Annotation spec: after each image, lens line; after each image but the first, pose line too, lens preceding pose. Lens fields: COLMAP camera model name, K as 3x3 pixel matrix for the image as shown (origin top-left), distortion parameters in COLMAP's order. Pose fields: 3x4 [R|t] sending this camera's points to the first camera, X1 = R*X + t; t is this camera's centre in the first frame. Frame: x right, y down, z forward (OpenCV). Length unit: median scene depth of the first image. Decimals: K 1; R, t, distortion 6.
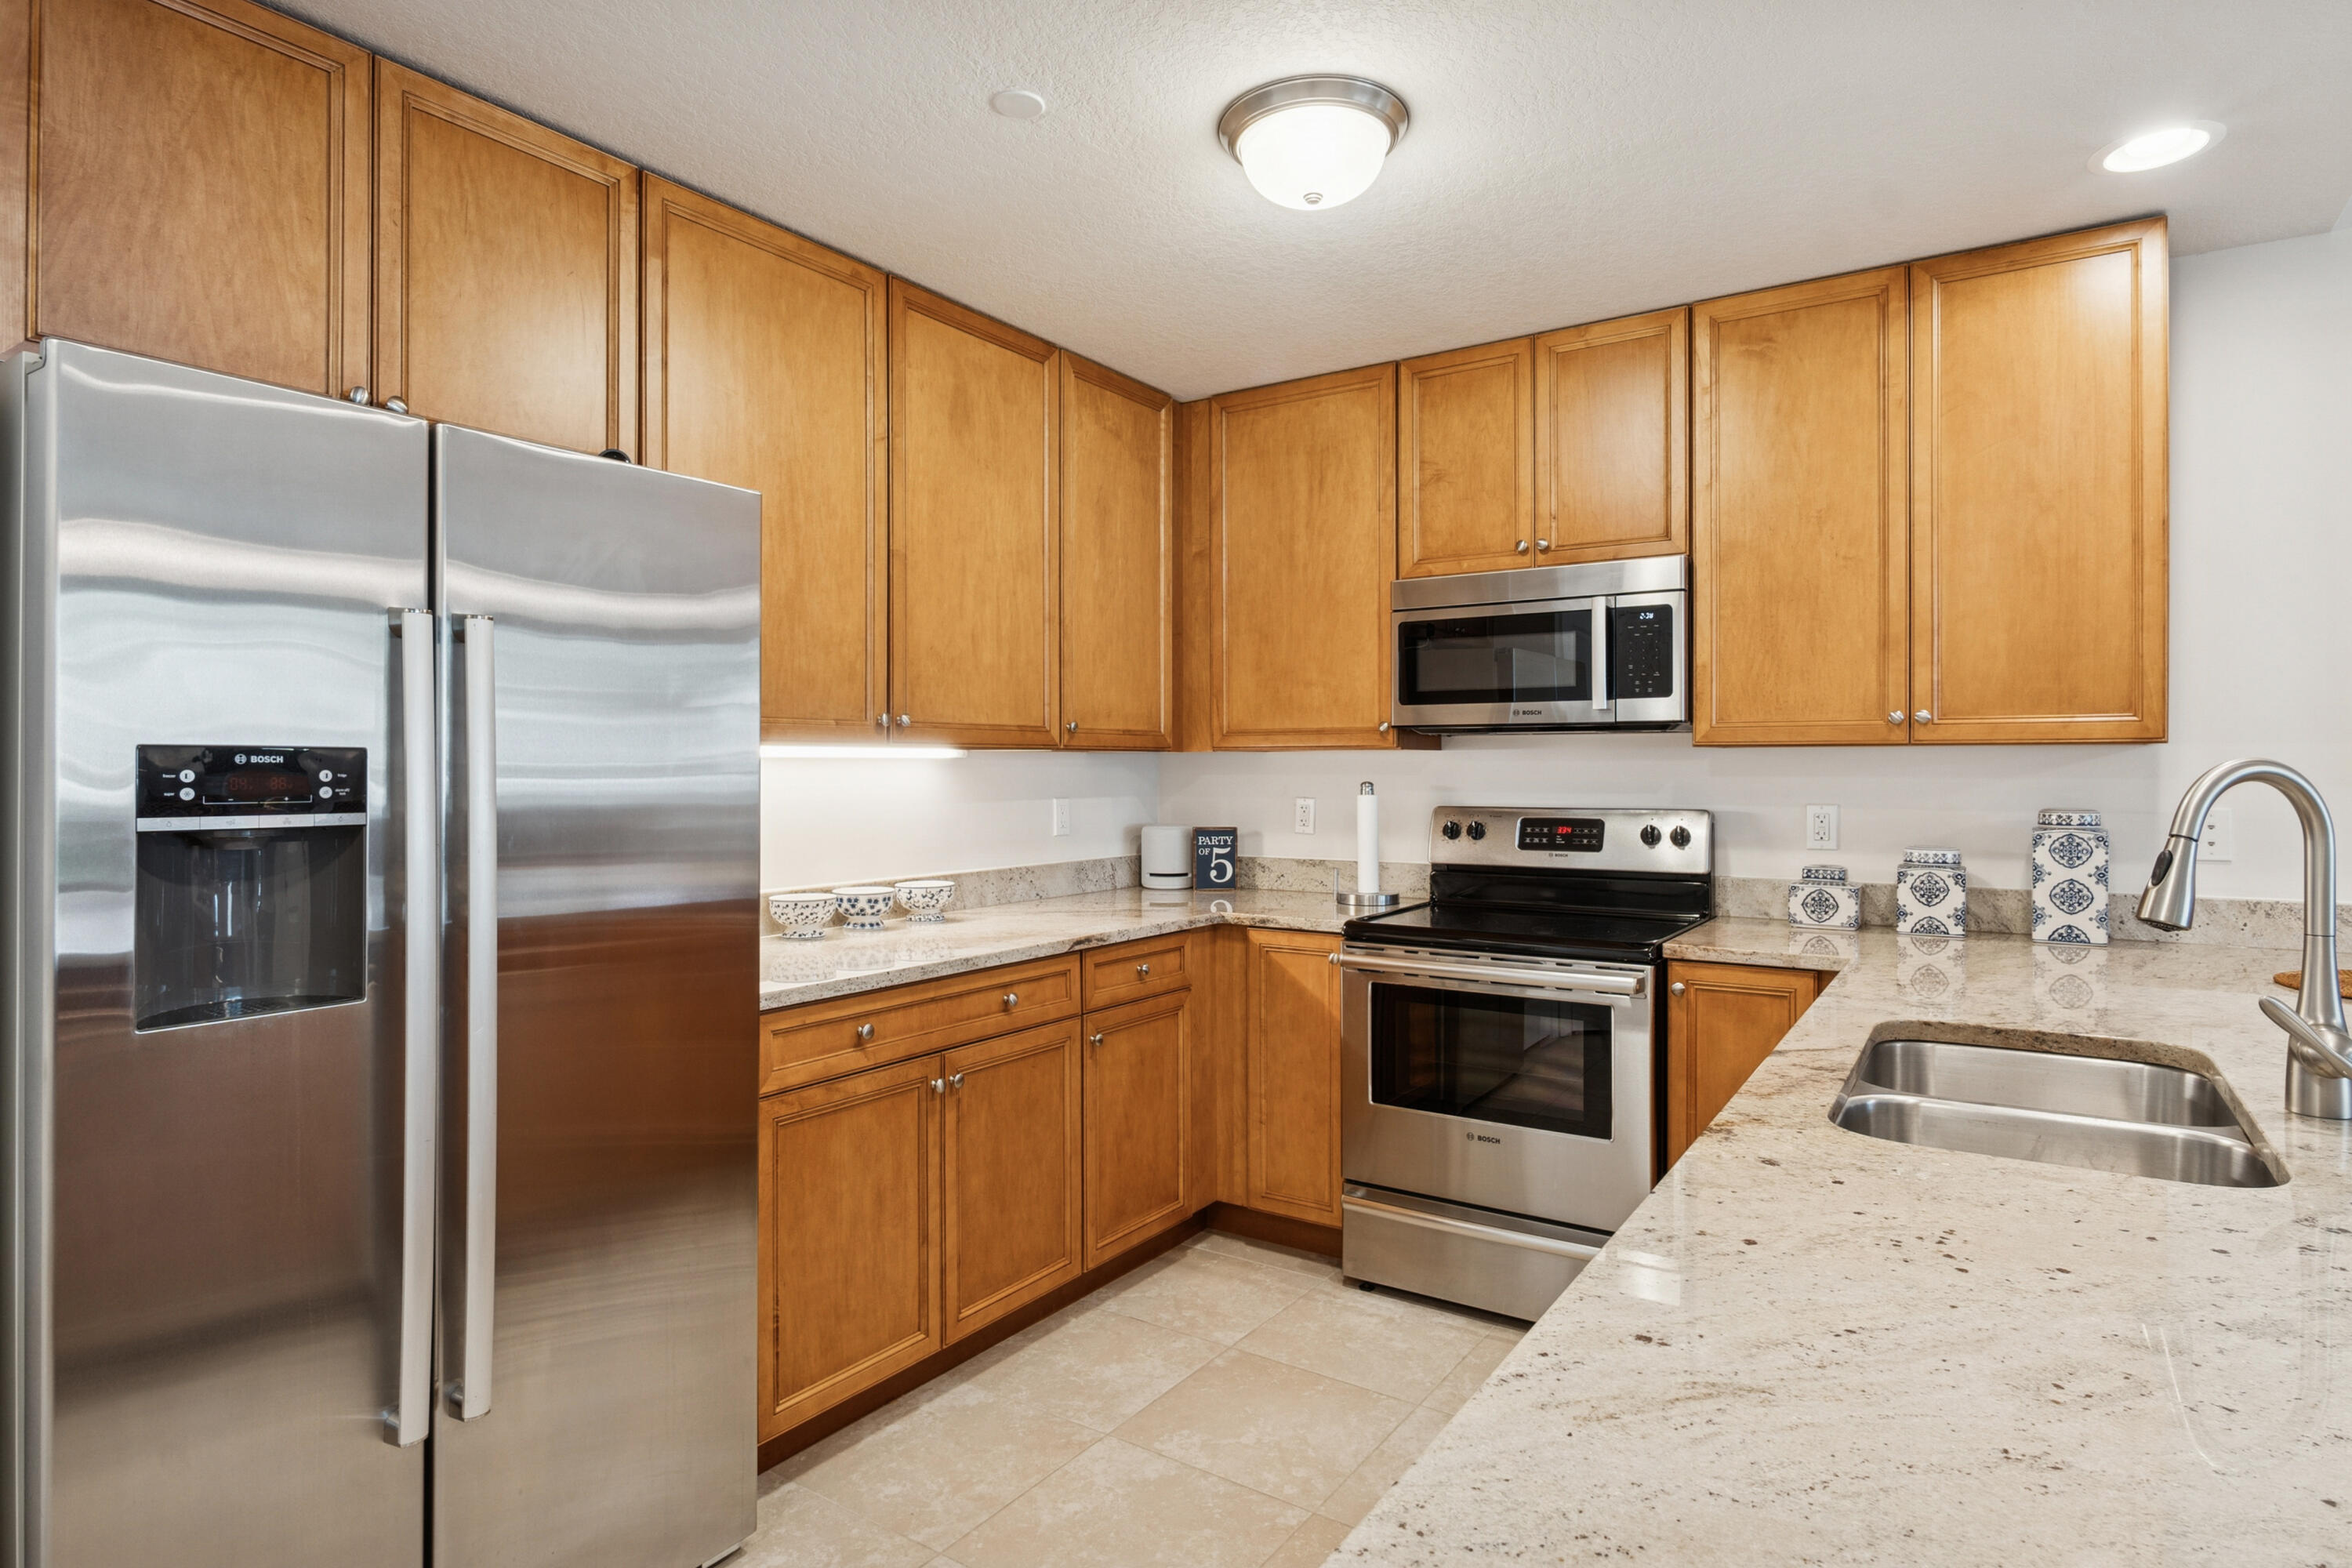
lens RADIAL K [[1256.6, 0, 1186.8], [0, 1256.6, 772.2], [0, 0, 1]] dist [-0.013132, 0.001518]
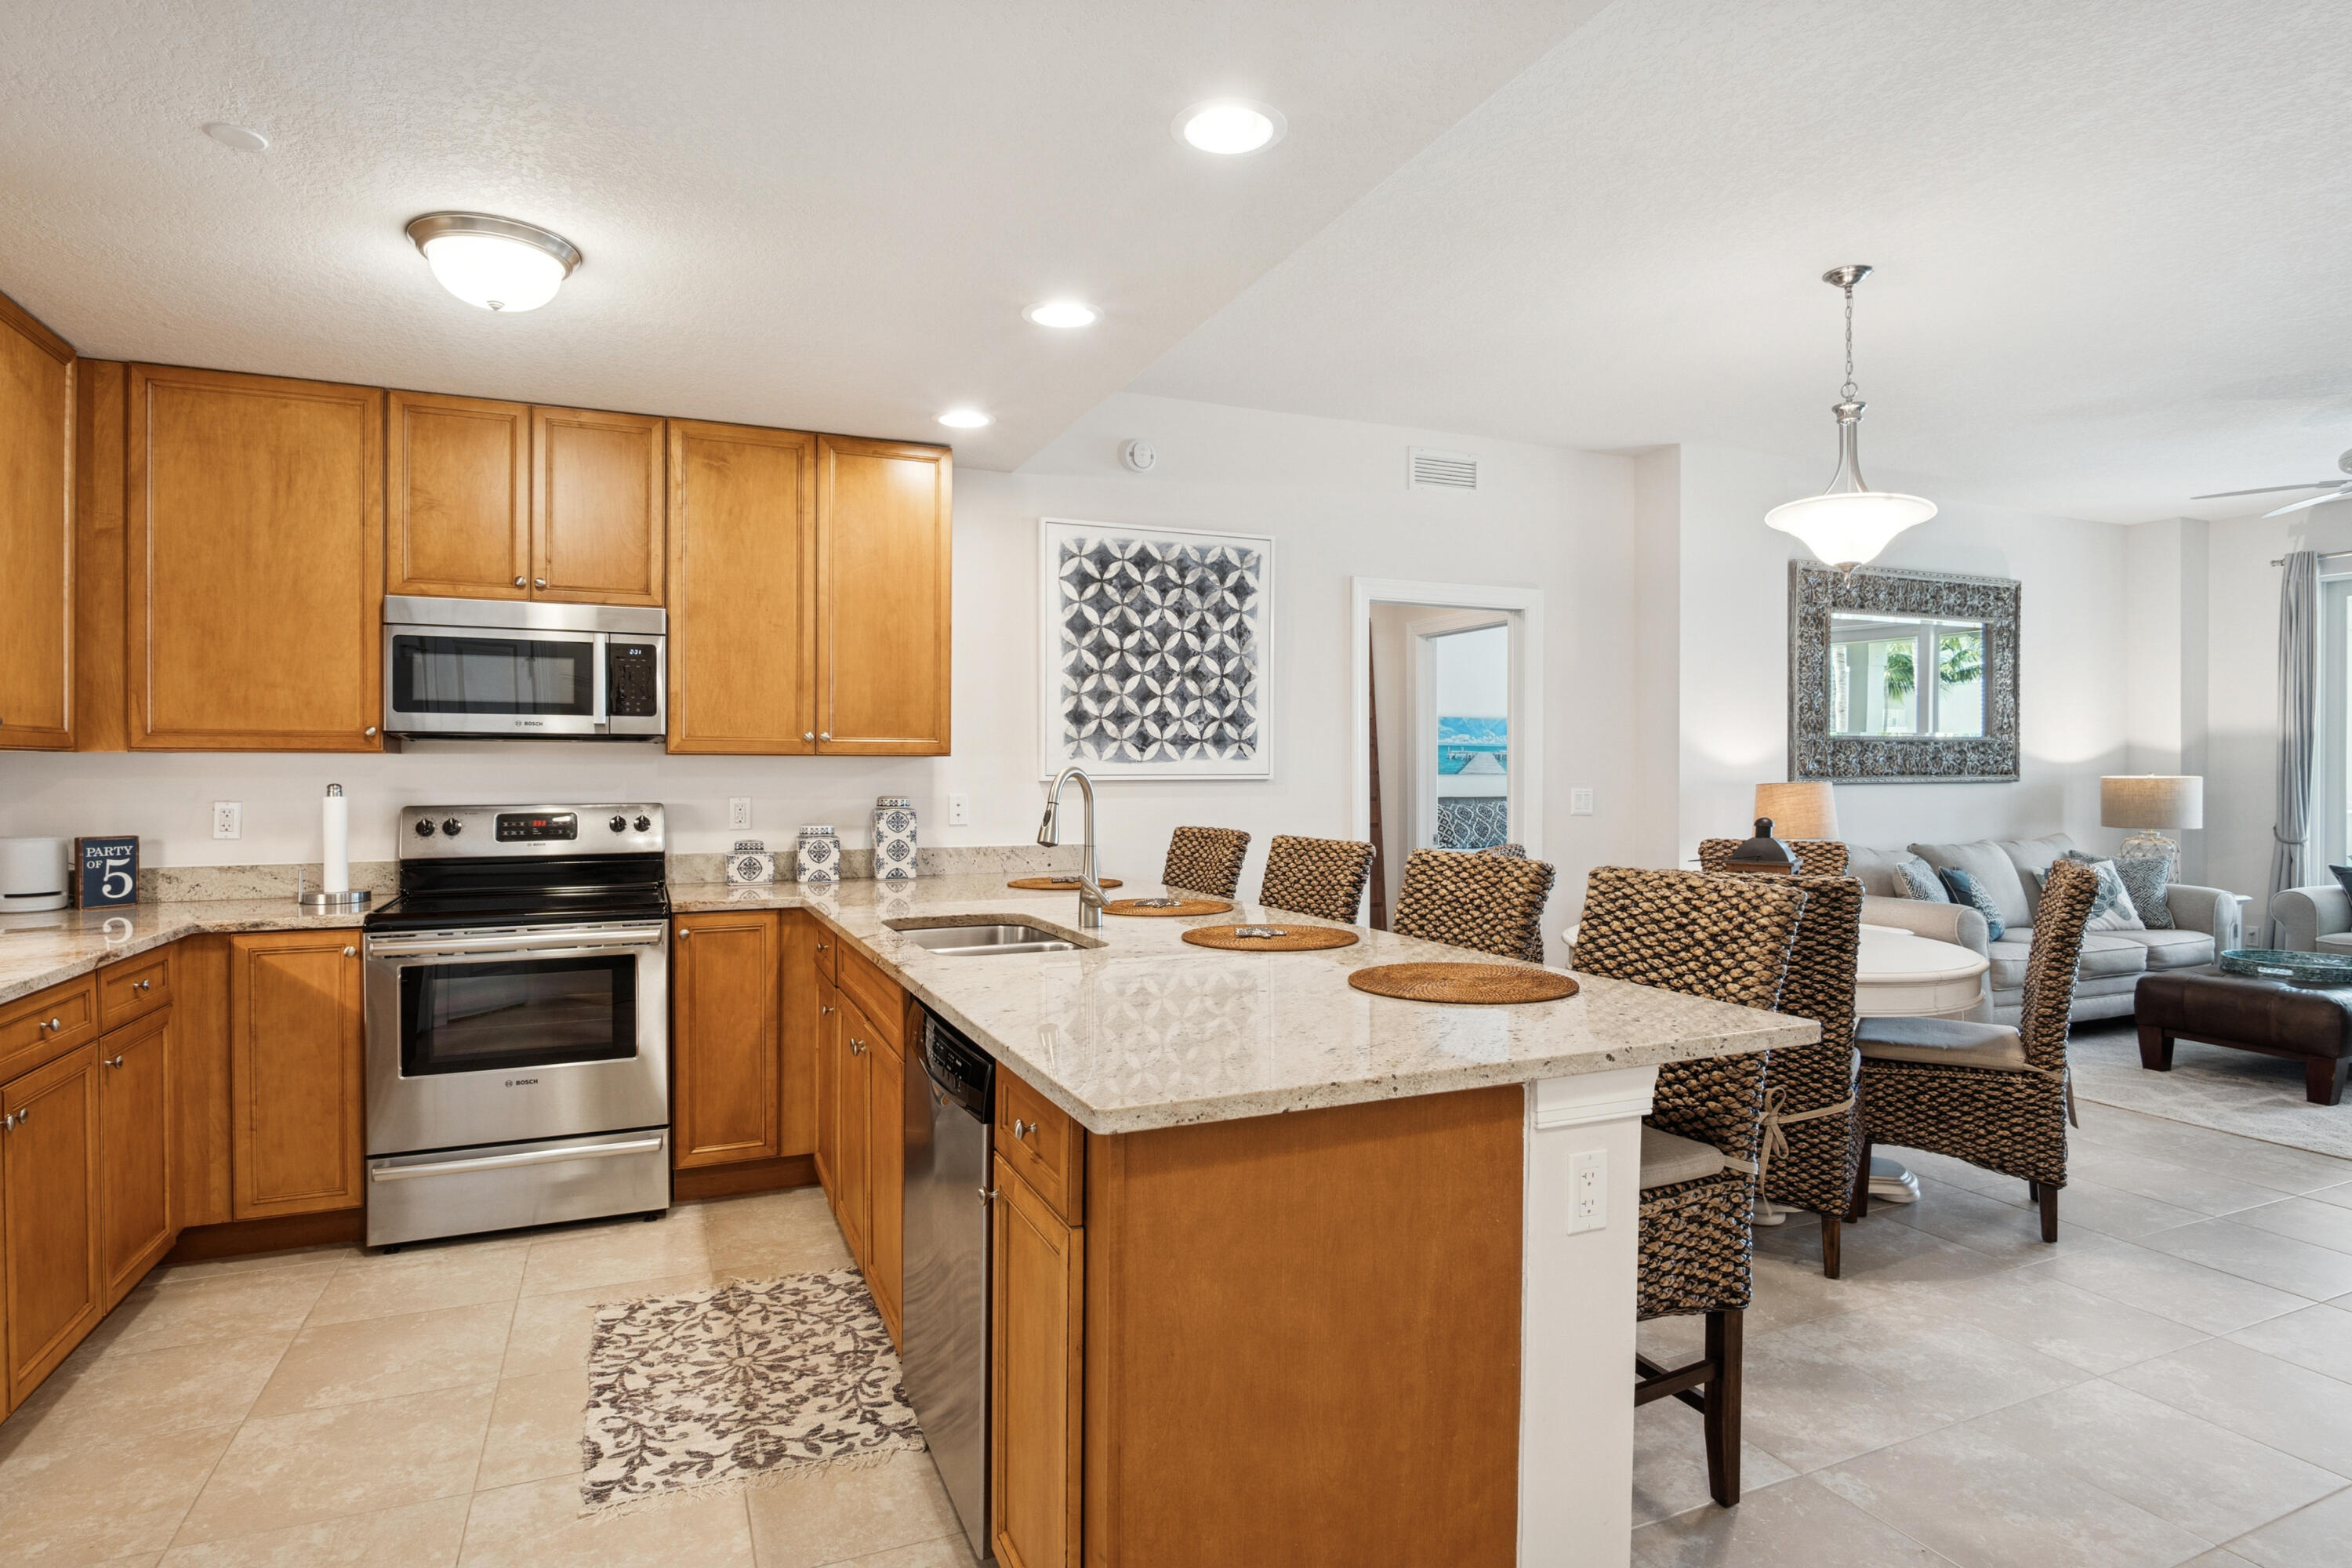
lens RADIAL K [[1256.6, 0, 1187.6], [0, 1256.6, 779.5], [0, 0, 1]] dist [-0.013132, 0.001518]
pose [[0.530539, -0.005682, 0.847642, -0.412498], [0.001807, 0.999983, 0.005572, -0.000494], [-0.847659, -0.001425, 0.530540, -0.156094]]
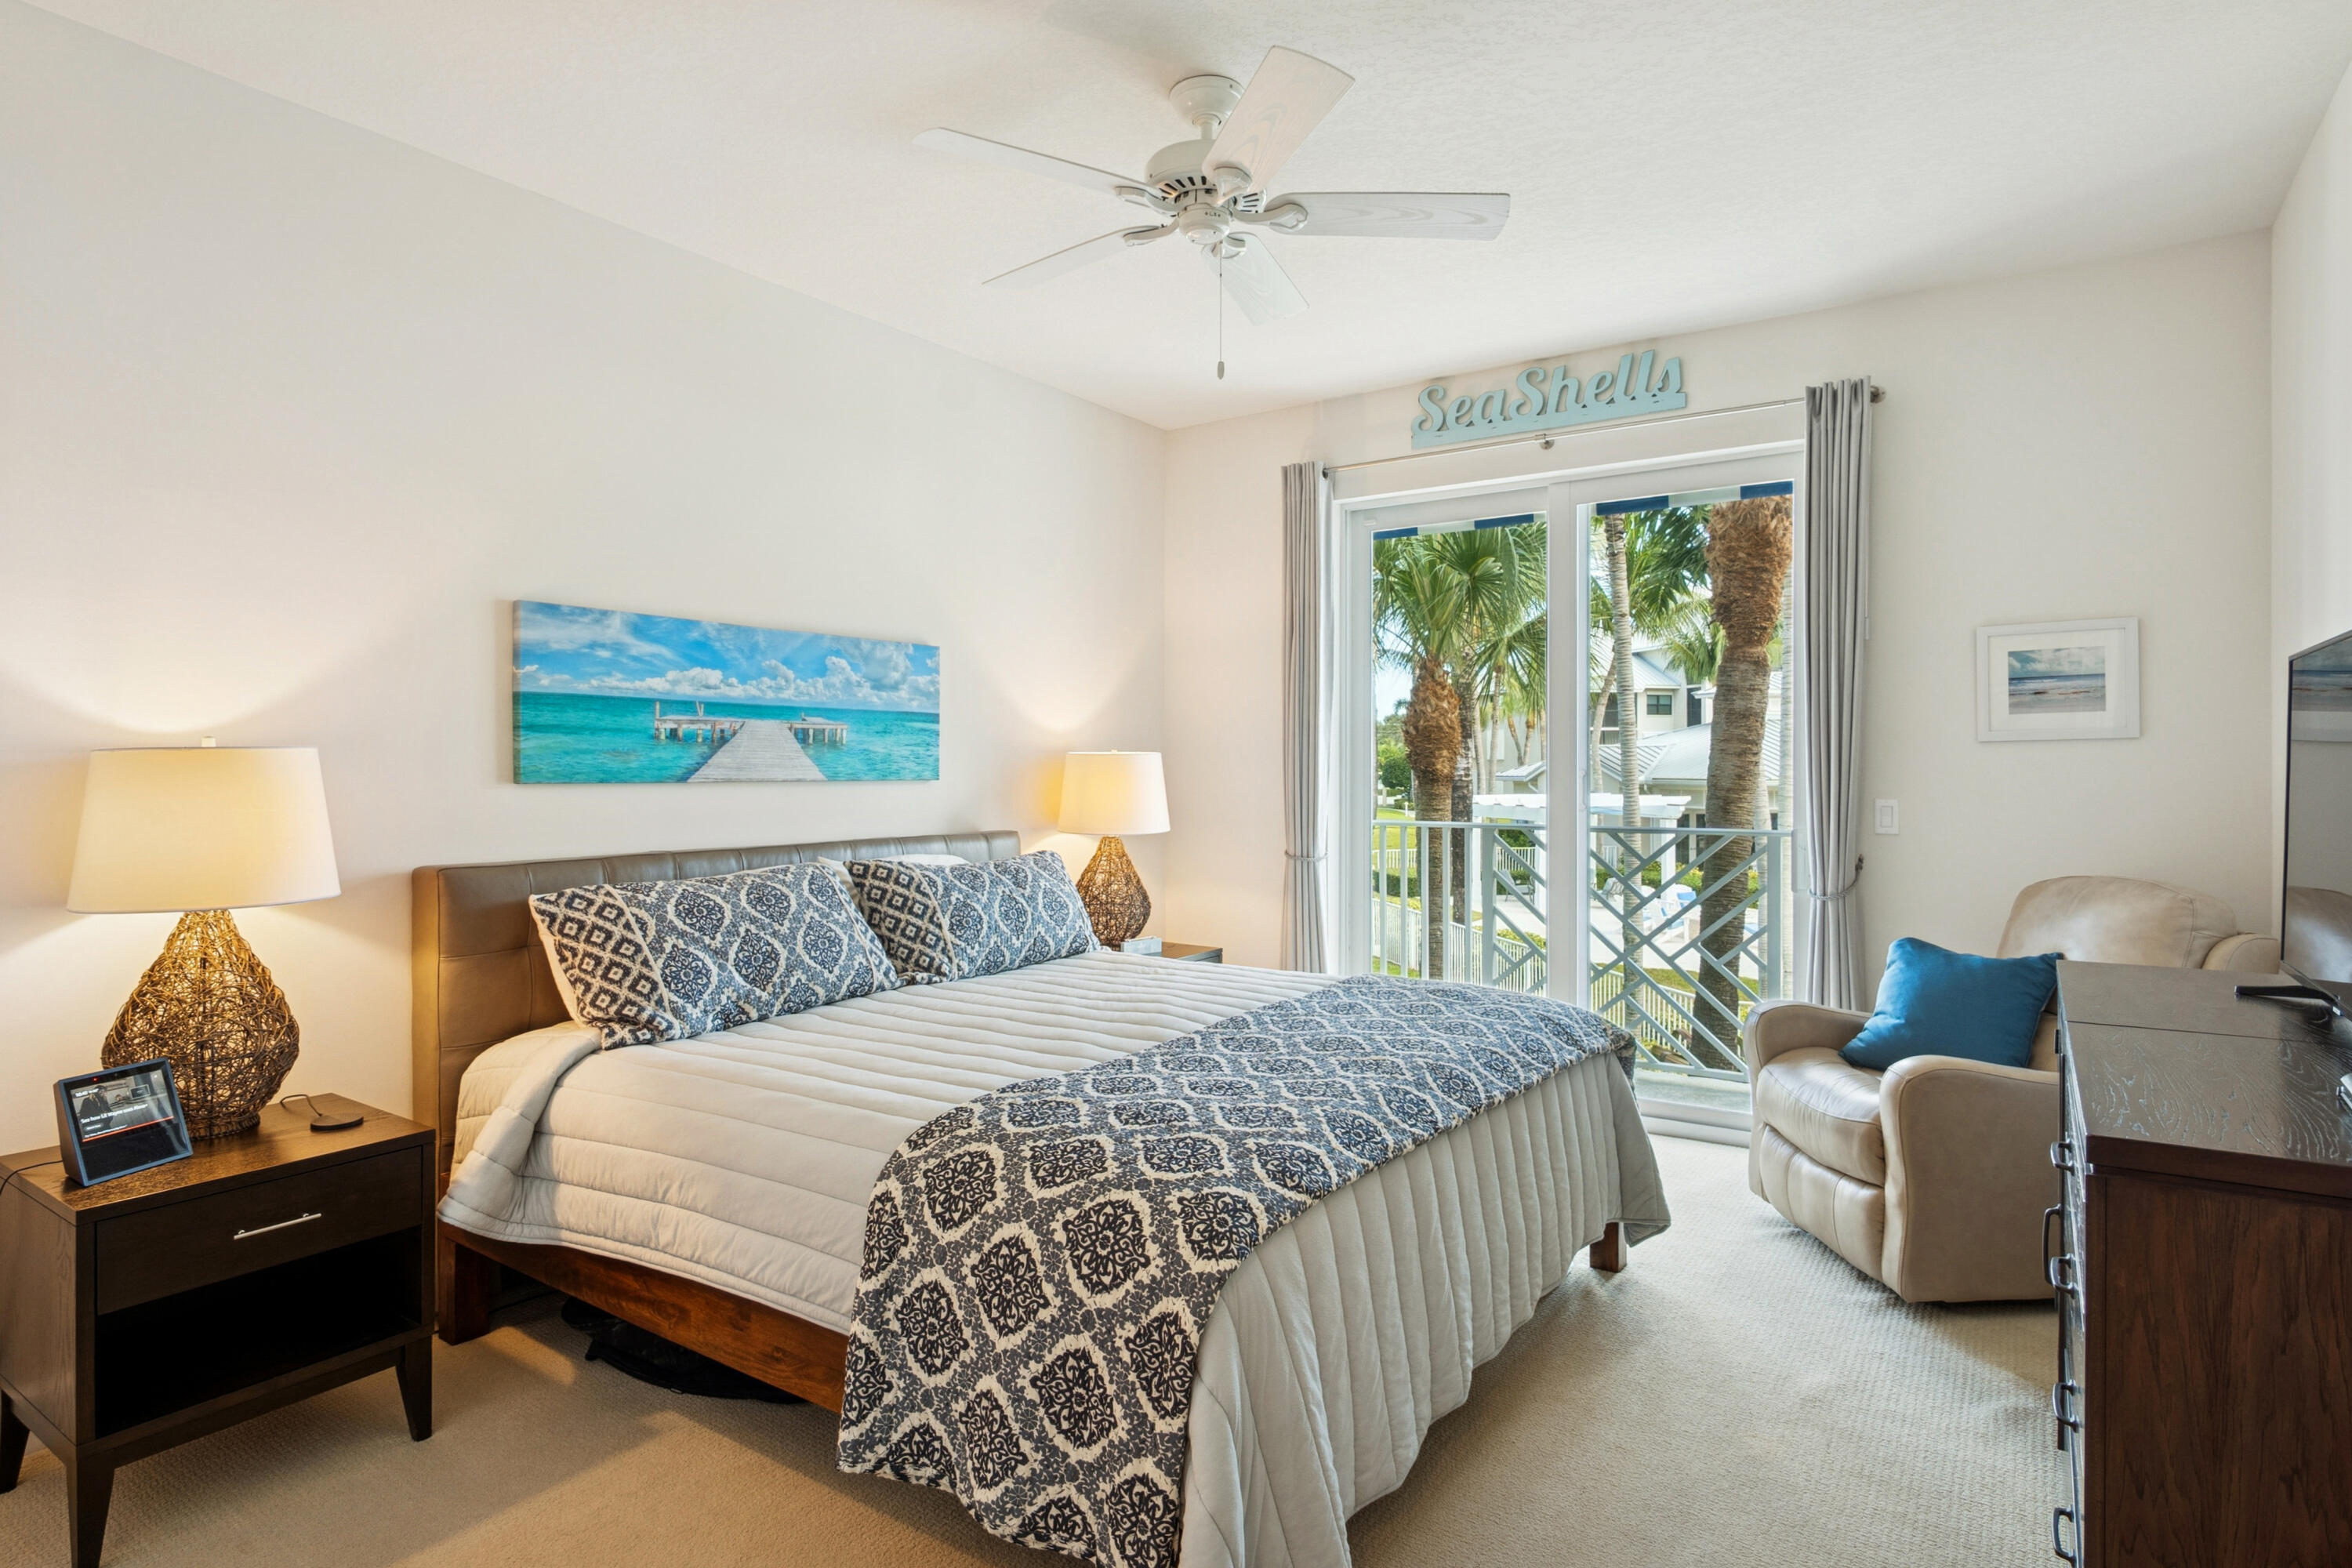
lens RADIAL K [[1256.6, 0, 1180.1], [0, 1256.6, 780.9], [0, 0, 1]] dist [-0.013132, 0.001518]
pose [[0.007933, -0.003478, 0.999962, 0.907212], [0.001501, 0.999993, 0.003466, -0.000294], [-0.999967, 0.001473, 0.007938, 0.291796]]
